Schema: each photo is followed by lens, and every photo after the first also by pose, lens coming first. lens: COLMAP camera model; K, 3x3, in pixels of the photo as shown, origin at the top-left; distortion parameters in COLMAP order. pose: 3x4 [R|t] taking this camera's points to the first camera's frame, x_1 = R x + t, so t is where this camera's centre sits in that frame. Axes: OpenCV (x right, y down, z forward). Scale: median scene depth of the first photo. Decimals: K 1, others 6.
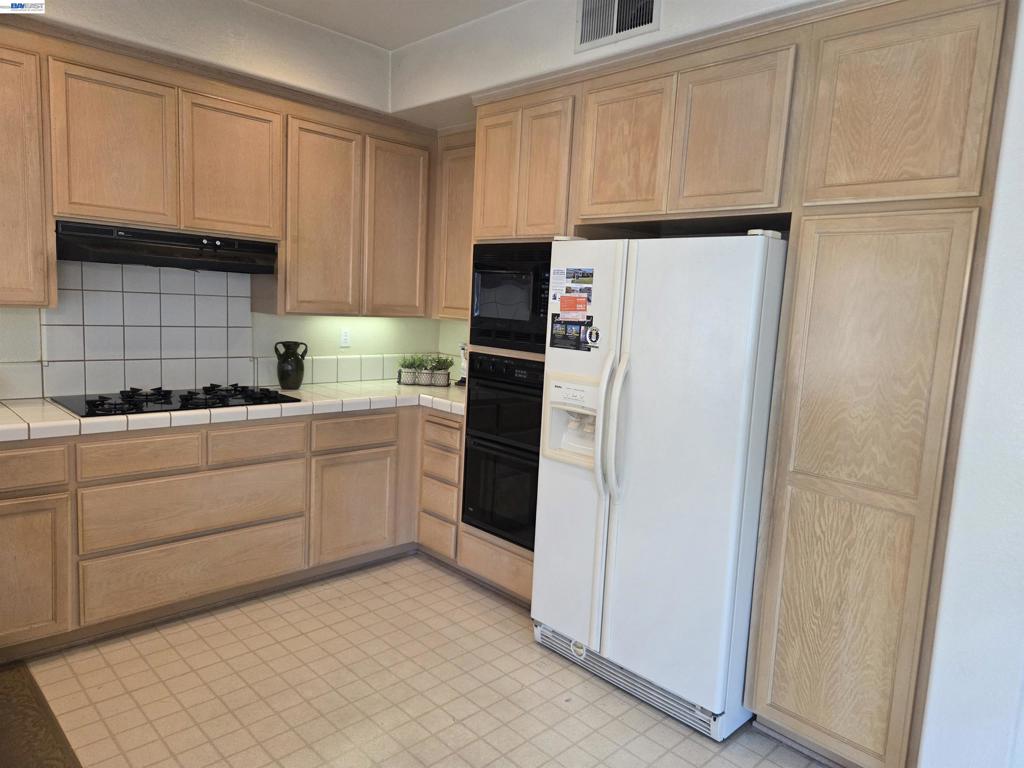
lens RADIAL K [[688.6, 0, 511.1], [0, 688.6, 384.1], [0, 0, 1]] dist [0.063482, -0.001426]
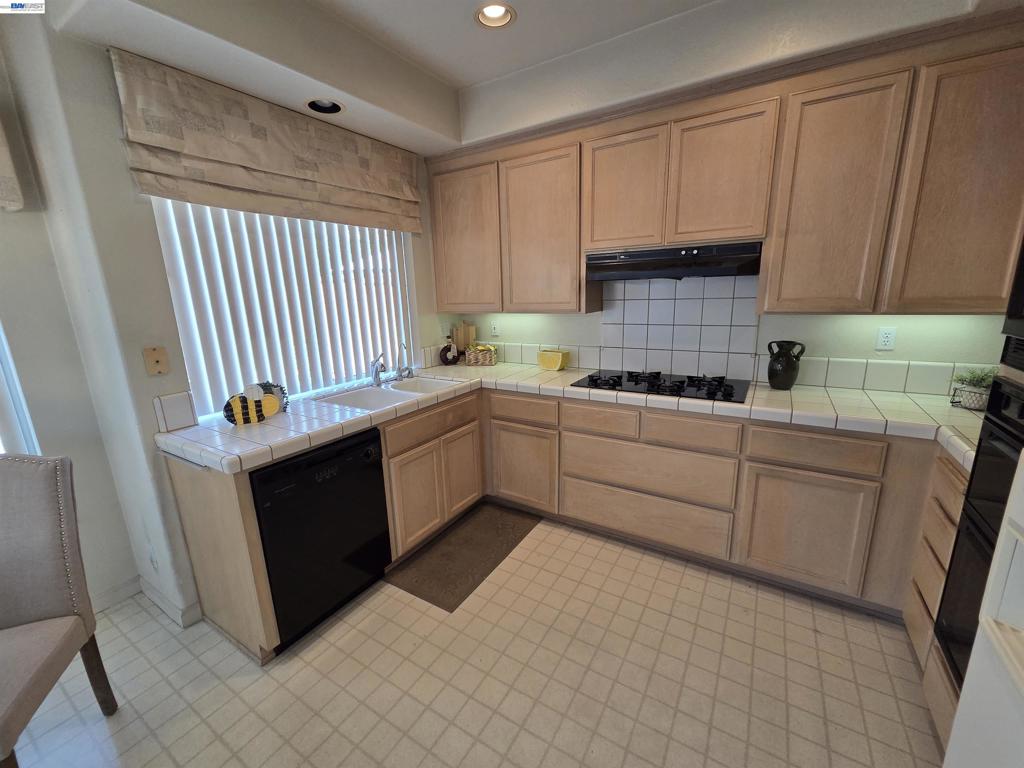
lens RADIAL K [[418.1, 0, 512.9], [0, 418.1, 389.3], [0, 0, 1]] dist [0.007881, -0.001000]
pose [[0.245799, 0.164812, -0.955207, 0.186578], [-0.080075, 0.985523, 0.149437, -0.058072], [0.966008, 0.039757, 0.255438, 0.530608]]
